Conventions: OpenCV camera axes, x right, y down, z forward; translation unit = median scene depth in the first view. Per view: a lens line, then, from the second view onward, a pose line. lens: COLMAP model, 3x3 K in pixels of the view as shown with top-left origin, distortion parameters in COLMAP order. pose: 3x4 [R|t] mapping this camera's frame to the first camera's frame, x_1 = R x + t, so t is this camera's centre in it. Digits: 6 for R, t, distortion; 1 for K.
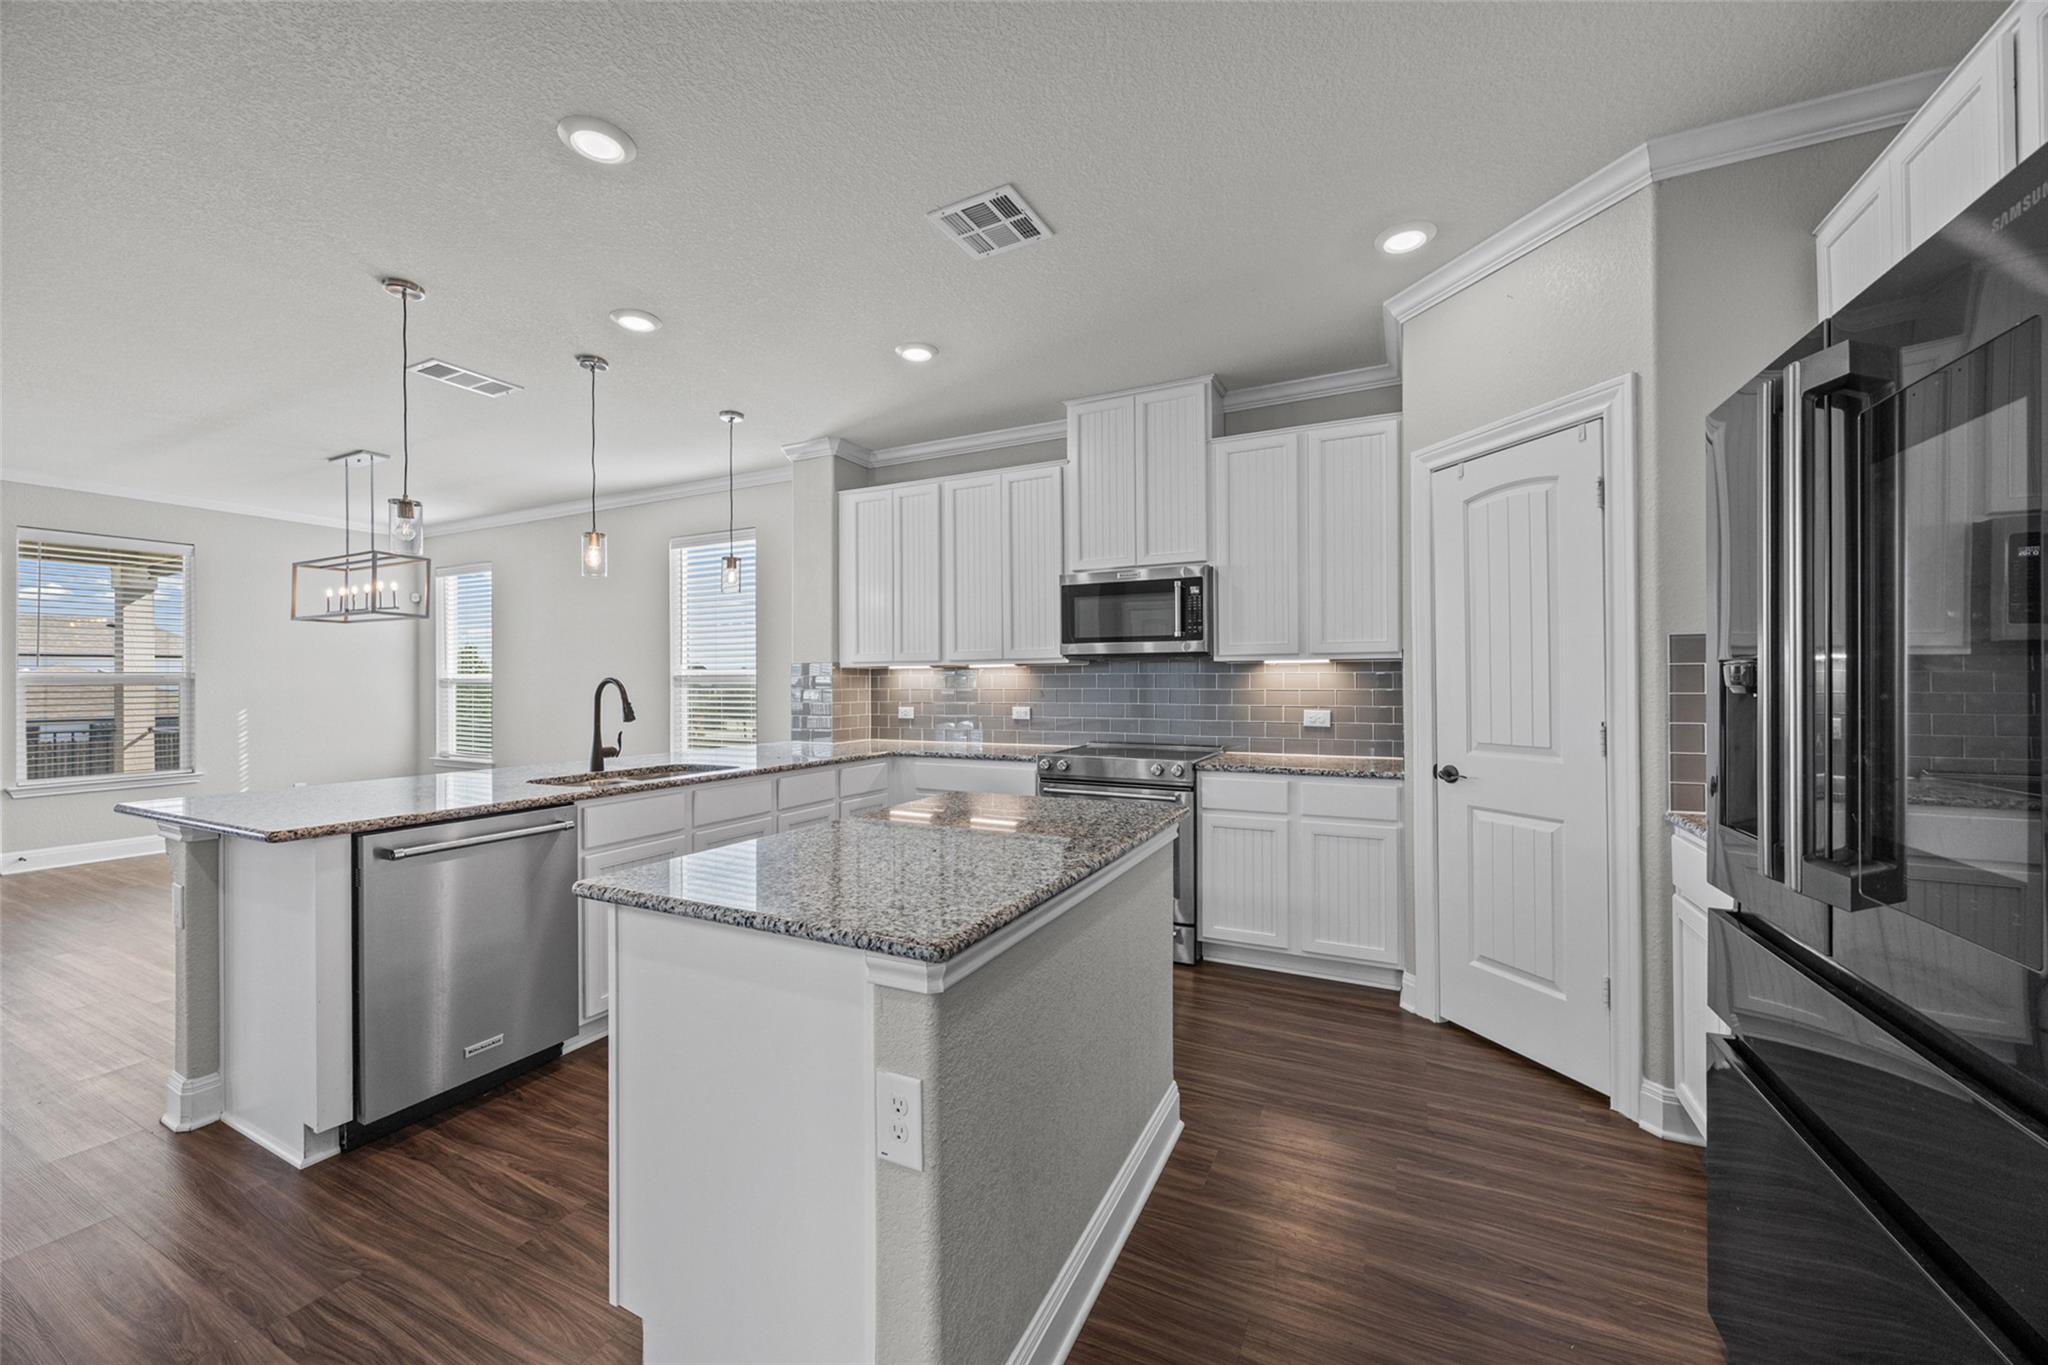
lens RADIAL K [[783.3, 0, 1028.7], [0, 783.3, 680.1], [0, 0, 1]] dist [-0.008853, 0.000099]
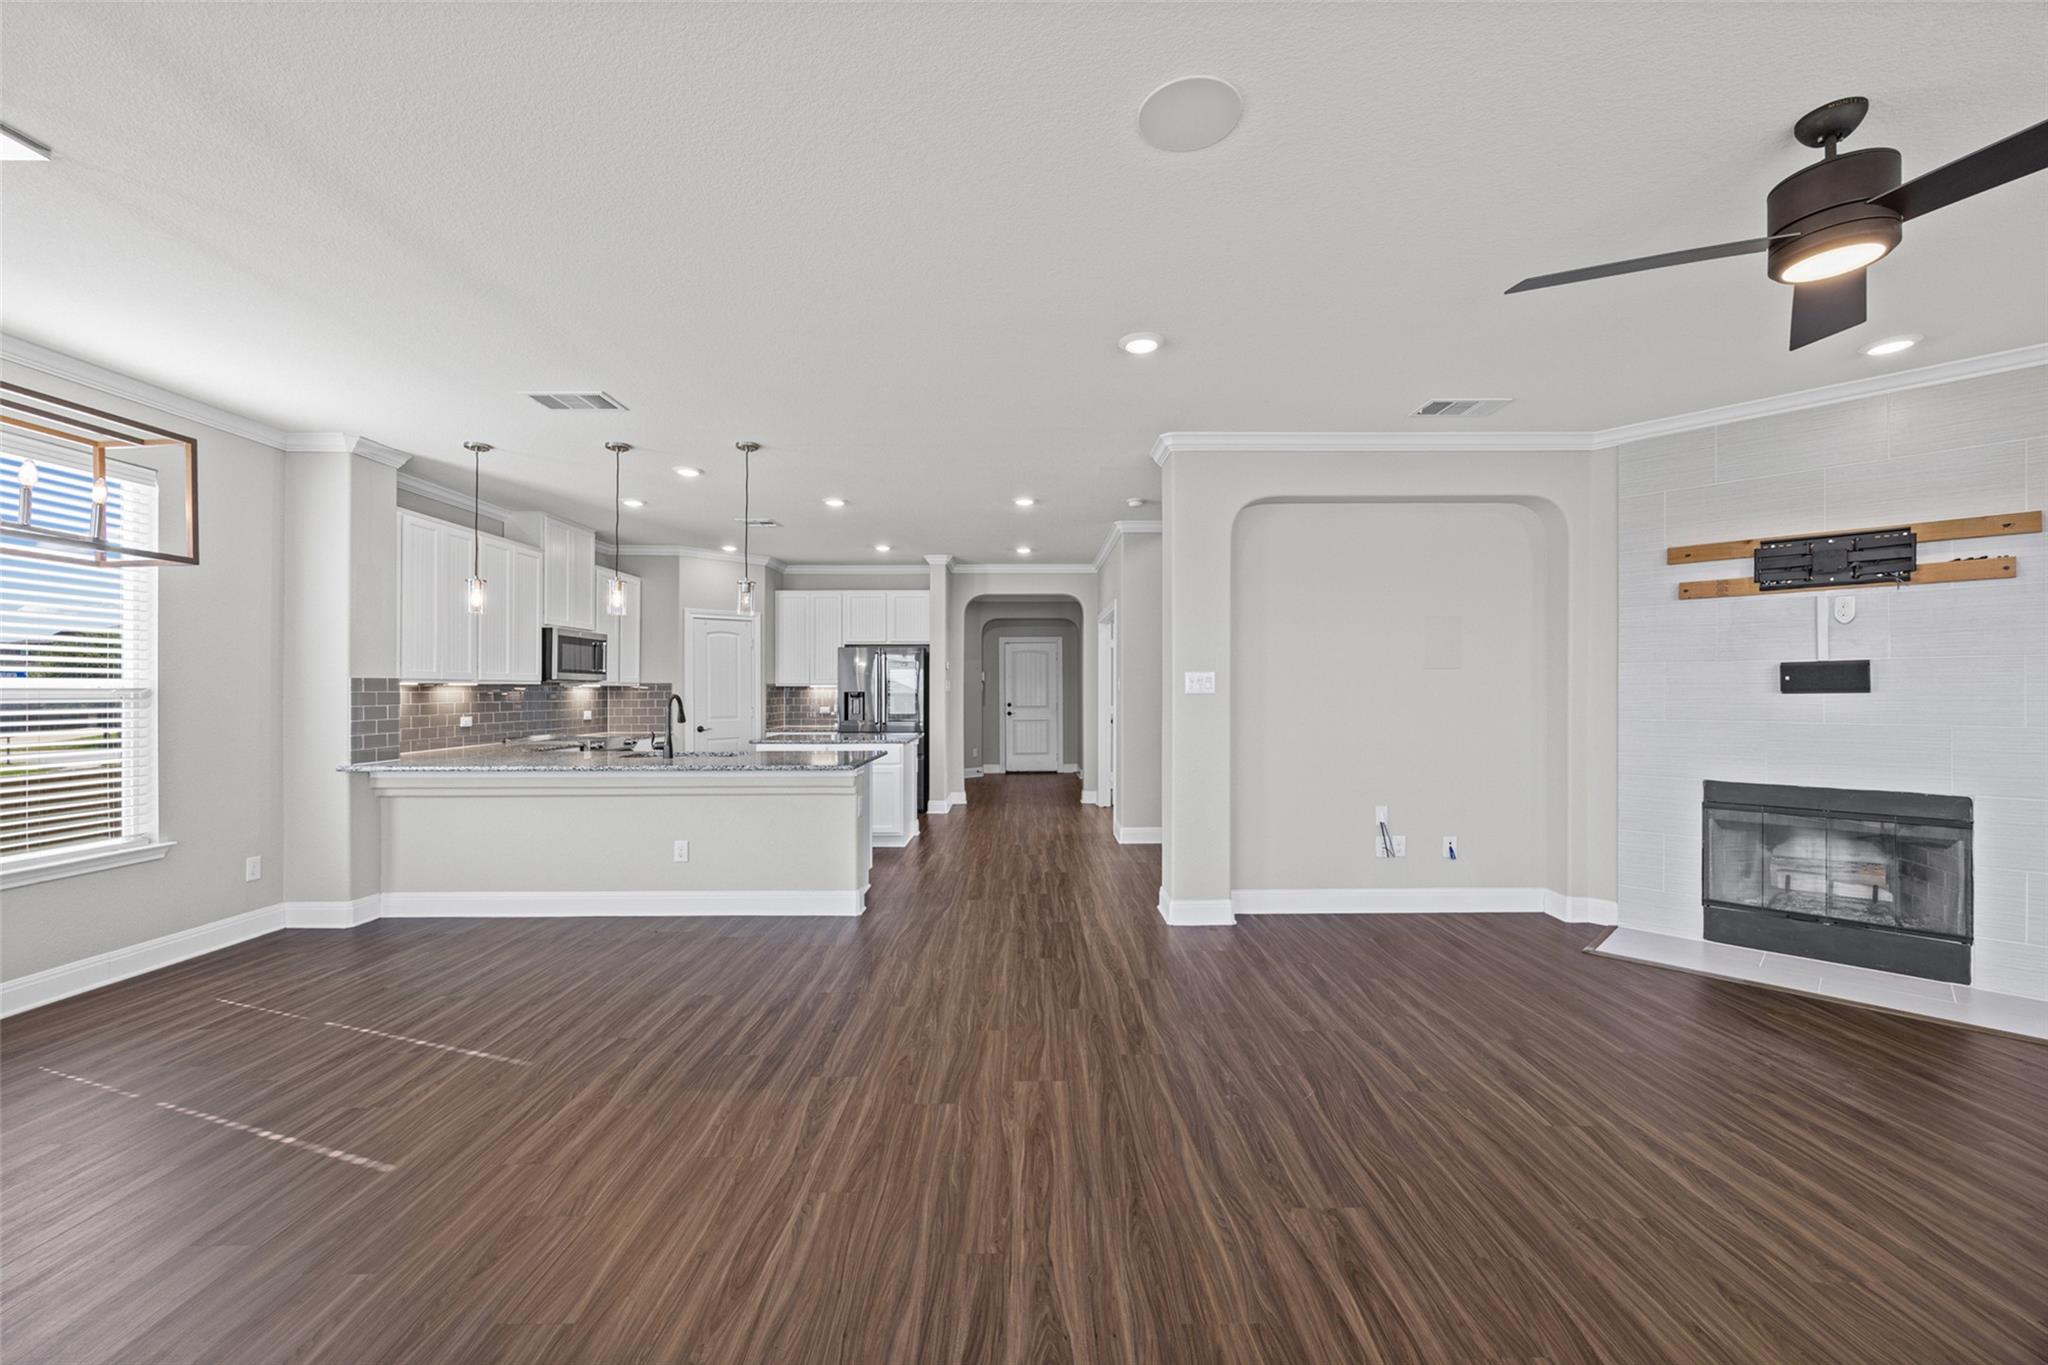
lens RADIAL K [[783.3, 0, 1018.0], [0, 783.3, 686.9], [0, 0, 1]] dist [-0.008853, 0.000099]
pose [[-0.431173, 0.008919, 0.902225, -1.798517], [0.000962, 0.999955, -0.009425, -0.002461], [-0.902269, -0.003195, -0.431162, 0.863443]]
